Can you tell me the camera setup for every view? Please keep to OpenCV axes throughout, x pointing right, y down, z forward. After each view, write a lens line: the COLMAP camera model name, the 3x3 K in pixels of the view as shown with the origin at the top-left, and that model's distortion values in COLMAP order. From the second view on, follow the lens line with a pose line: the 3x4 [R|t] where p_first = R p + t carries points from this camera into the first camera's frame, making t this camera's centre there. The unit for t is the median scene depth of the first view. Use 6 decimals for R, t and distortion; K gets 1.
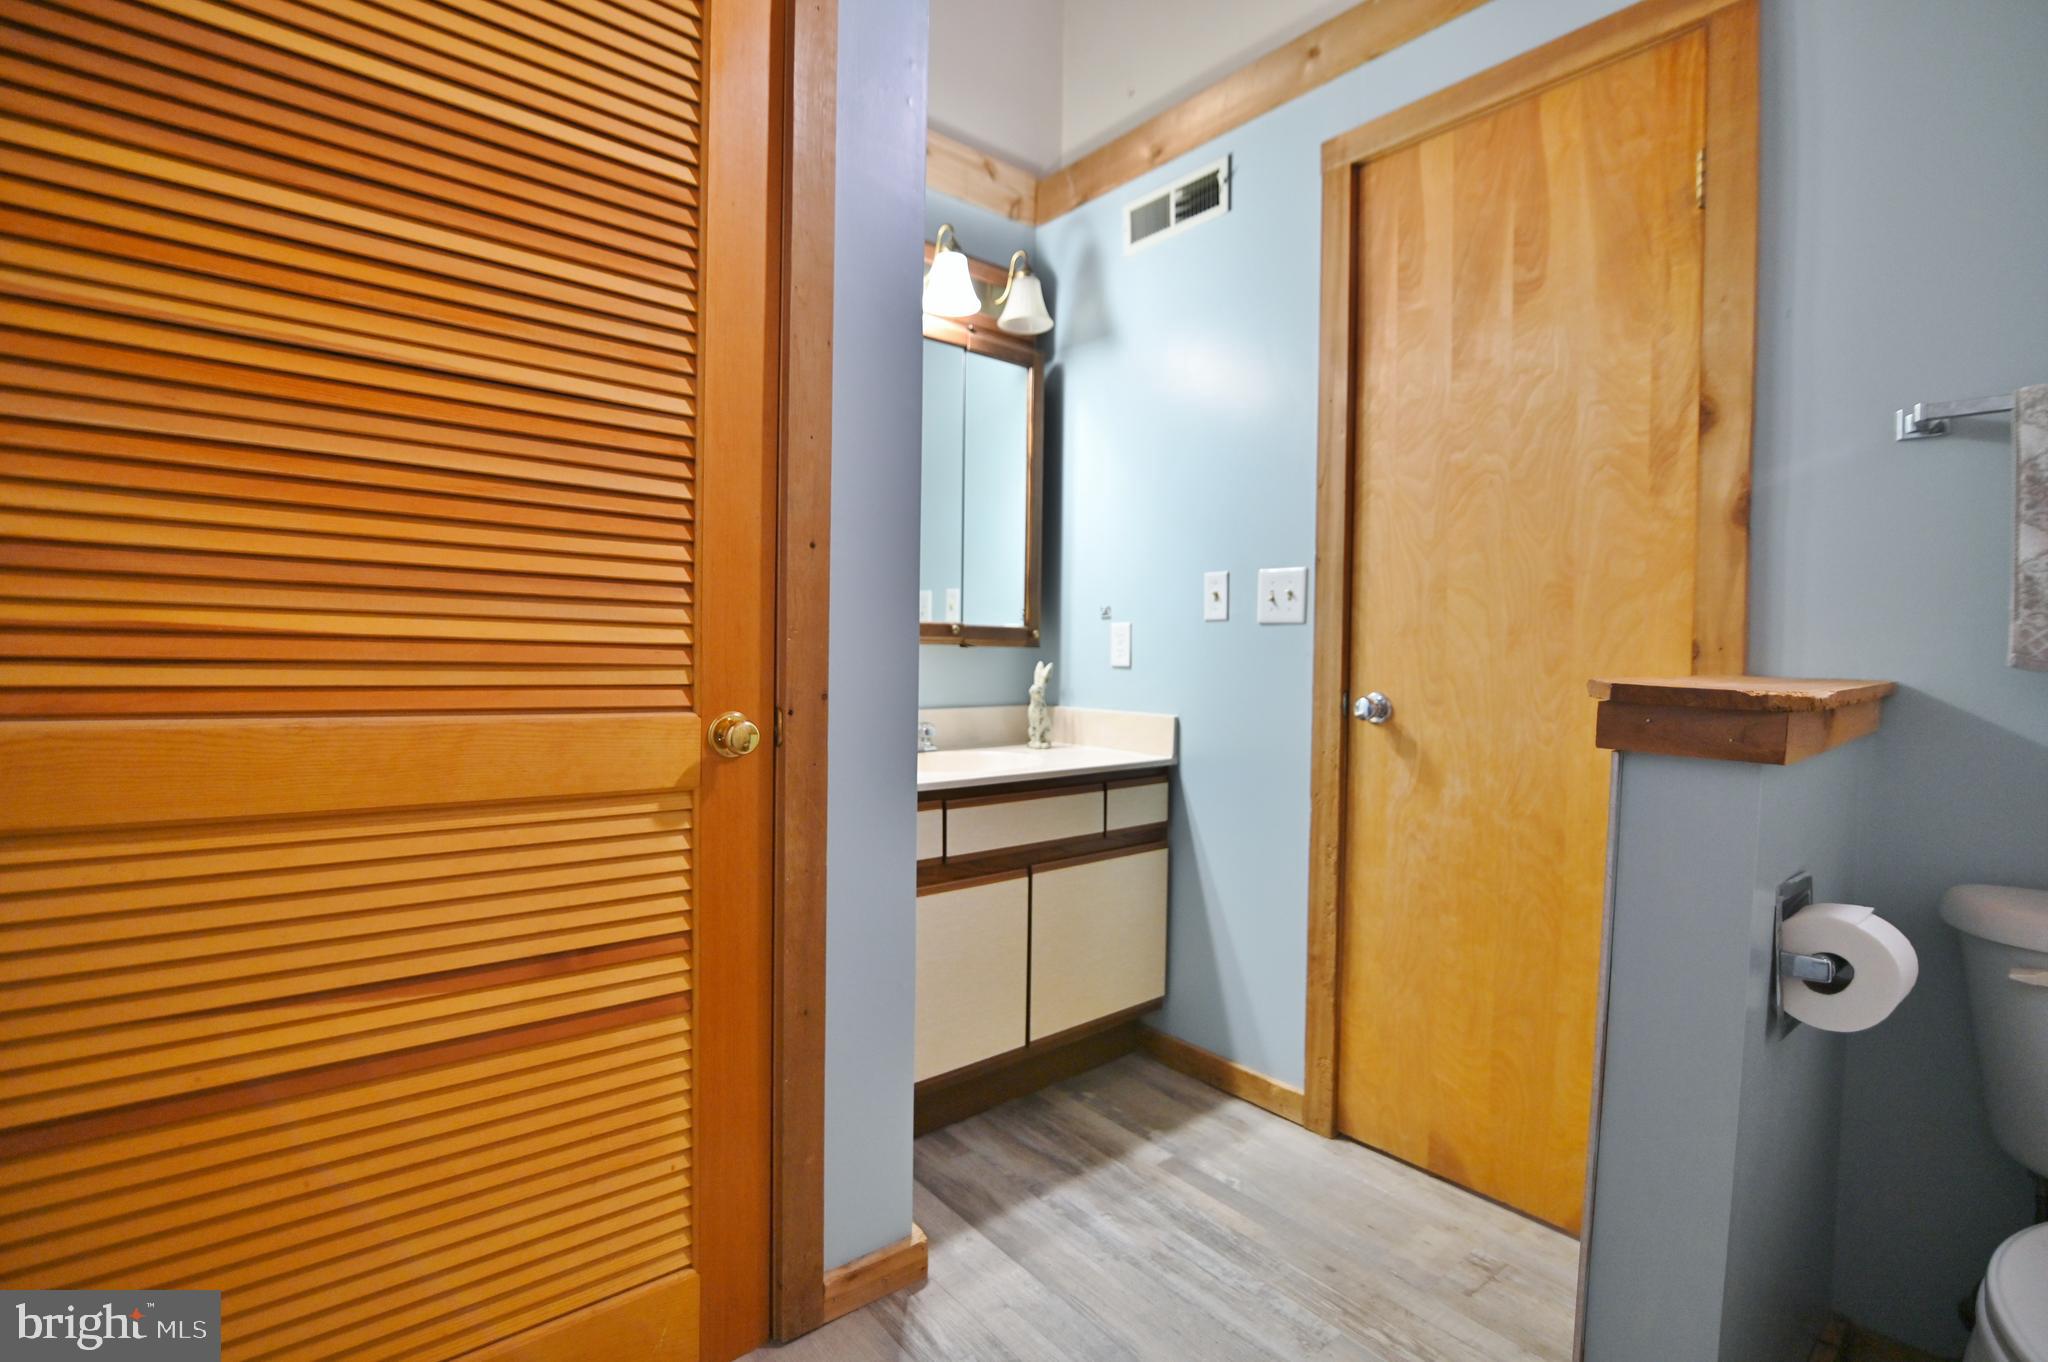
lens RADIAL K [[929.3, 0, 1019.2], [0, 929.3, 678.0], [0, 0, 1]] dist [-0.023615, 0.002640]
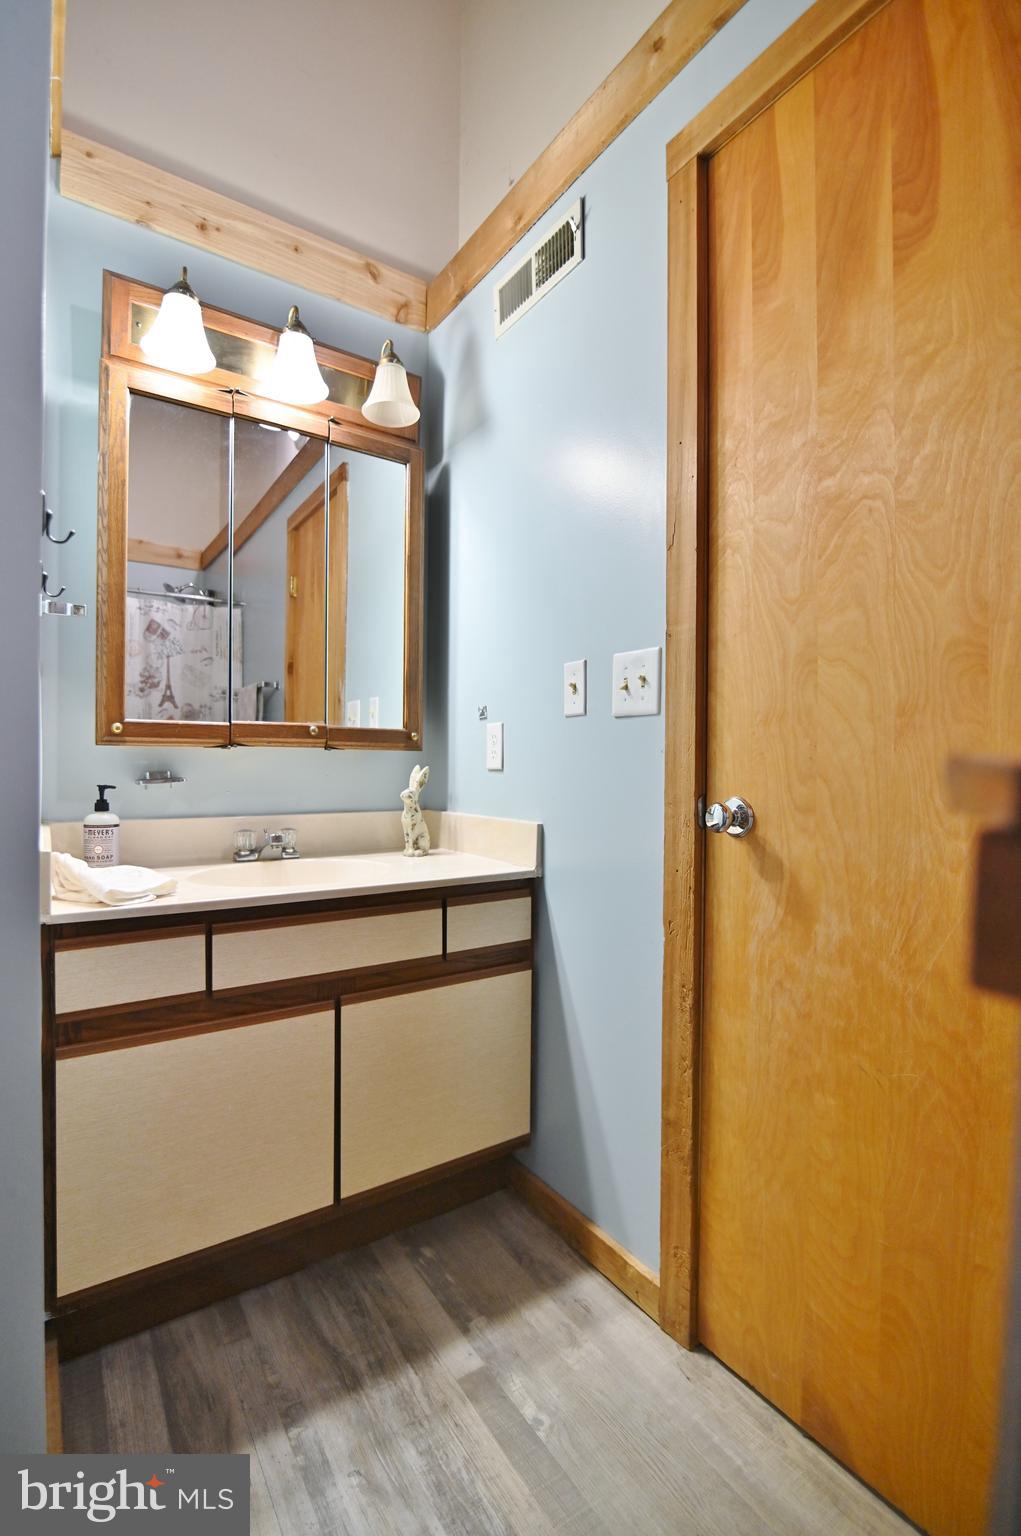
lens RADIAL K [[697.0, 0, 509.7], [0, 697.0, 769.5], [0, 0, 1]] dist [-0.023615, 0.002640]
pose [[0.994365, -0.005483, -0.105865, 0.250077], [0.003010, 0.999719, -0.023504, 0.005496], [0.105964, 0.023053, 0.994103, 0.378067]]
